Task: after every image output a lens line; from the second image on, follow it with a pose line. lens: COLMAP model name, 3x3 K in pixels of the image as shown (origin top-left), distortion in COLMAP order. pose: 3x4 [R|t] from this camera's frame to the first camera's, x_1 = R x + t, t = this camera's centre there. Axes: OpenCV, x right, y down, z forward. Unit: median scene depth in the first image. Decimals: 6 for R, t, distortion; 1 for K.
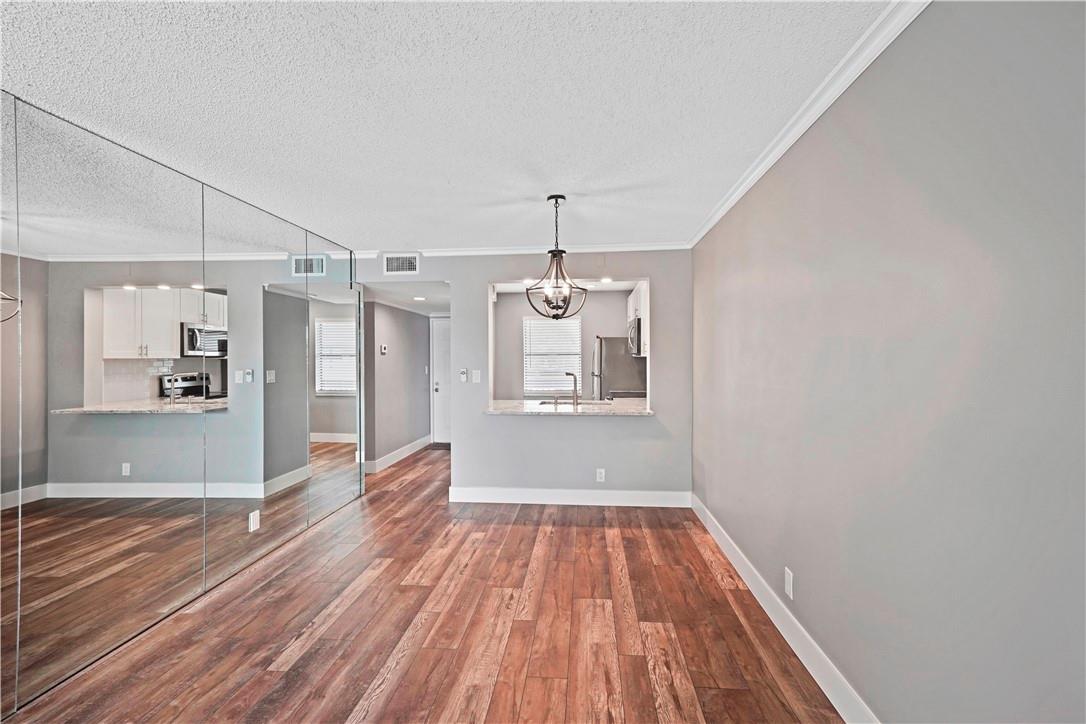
lens RADIAL K [[487.7, 0, 544.1], [0, 487.7, 353.2], [0, 0, 1]] dist [-0.000651, 0.000085]
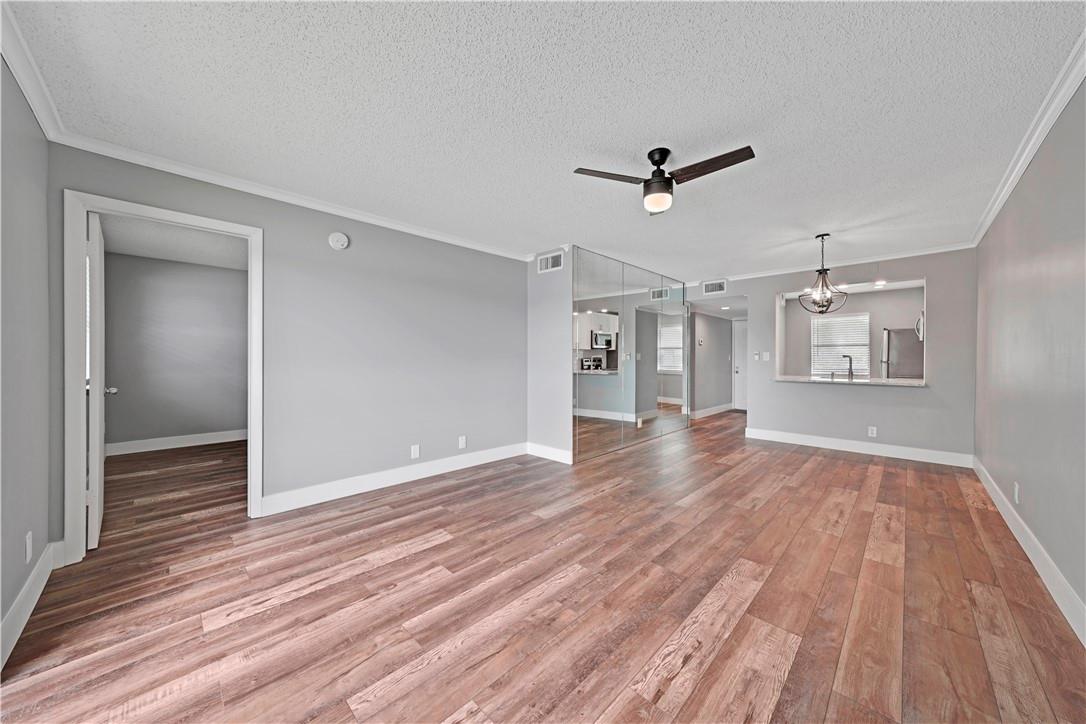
lens RADIAL K [[380.3, 0, 549.1], [0, 380.3, 361.9], [0, 0, 1]] dist [-0.001278, 0.001147]
pose [[0.781096, 0.011877, -0.624298, 0.095728], [-0.000596, 0.999833, 0.018277, 0.056950], [0.624410, -0.013904, 0.780973, -0.453672]]
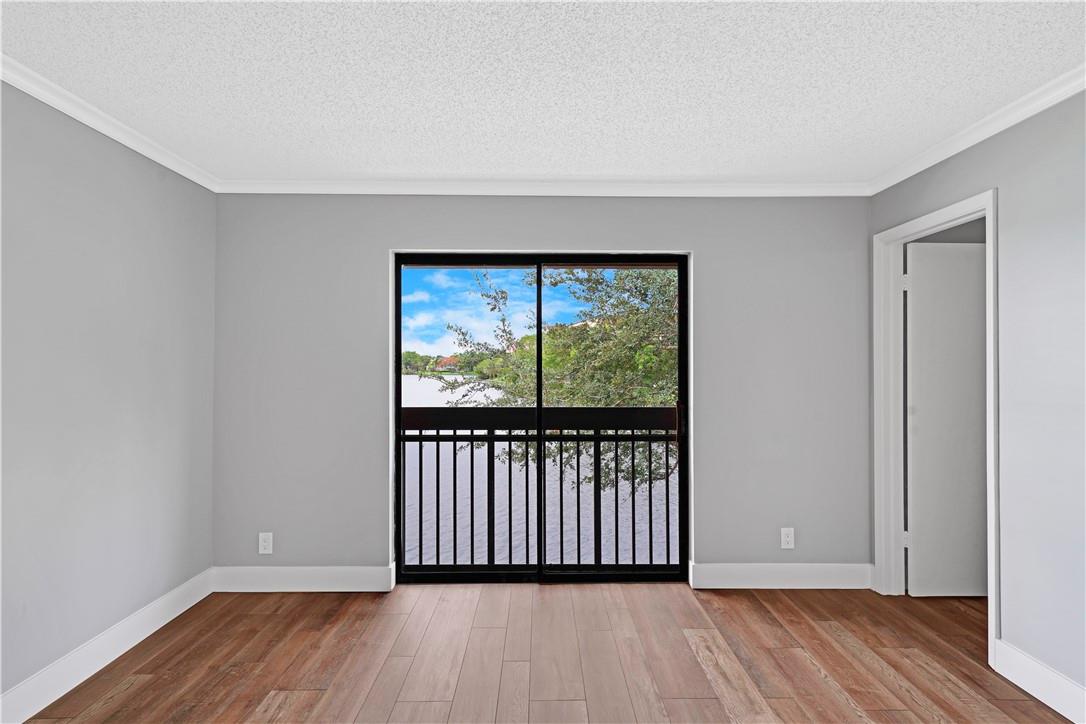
lens RADIAL K [[570.8, 0, 536.2], [0, 570.8, 360.0], [0, 0, 1]] dist [0.013946, -0.000301]
pose [[-0.996691, 0.005268, -0.081114, -0.243603], [0.007209, 0.999694, -0.023654, 0.022609], [0.080964, -0.024161, -0.996424, 0.472906]]
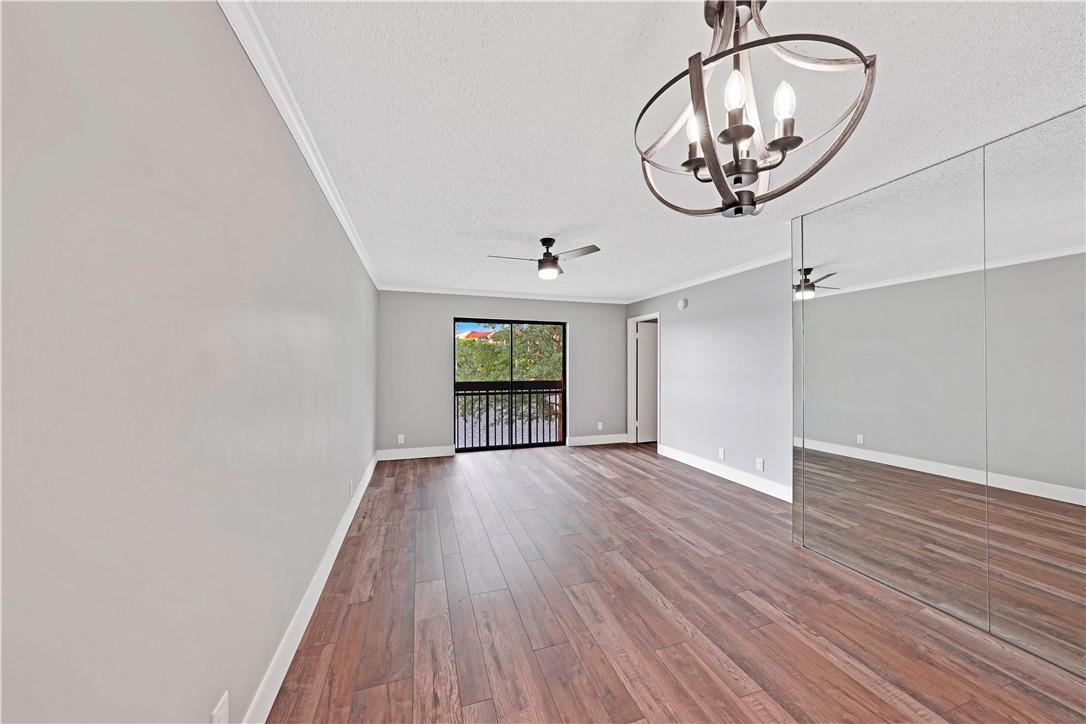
lens RADIAL K [[380.3, 0, 533.7], [0, 380.3, 361.3], [0, 0, 1]] dist [-0.001278, 0.001147]
pose [[-0.928752, 0.004679, -0.370673, 0.218620], [0.011586, 0.999798, -0.016409, 0.026195], [0.370522, -0.019534, -0.928618, 1.101015]]
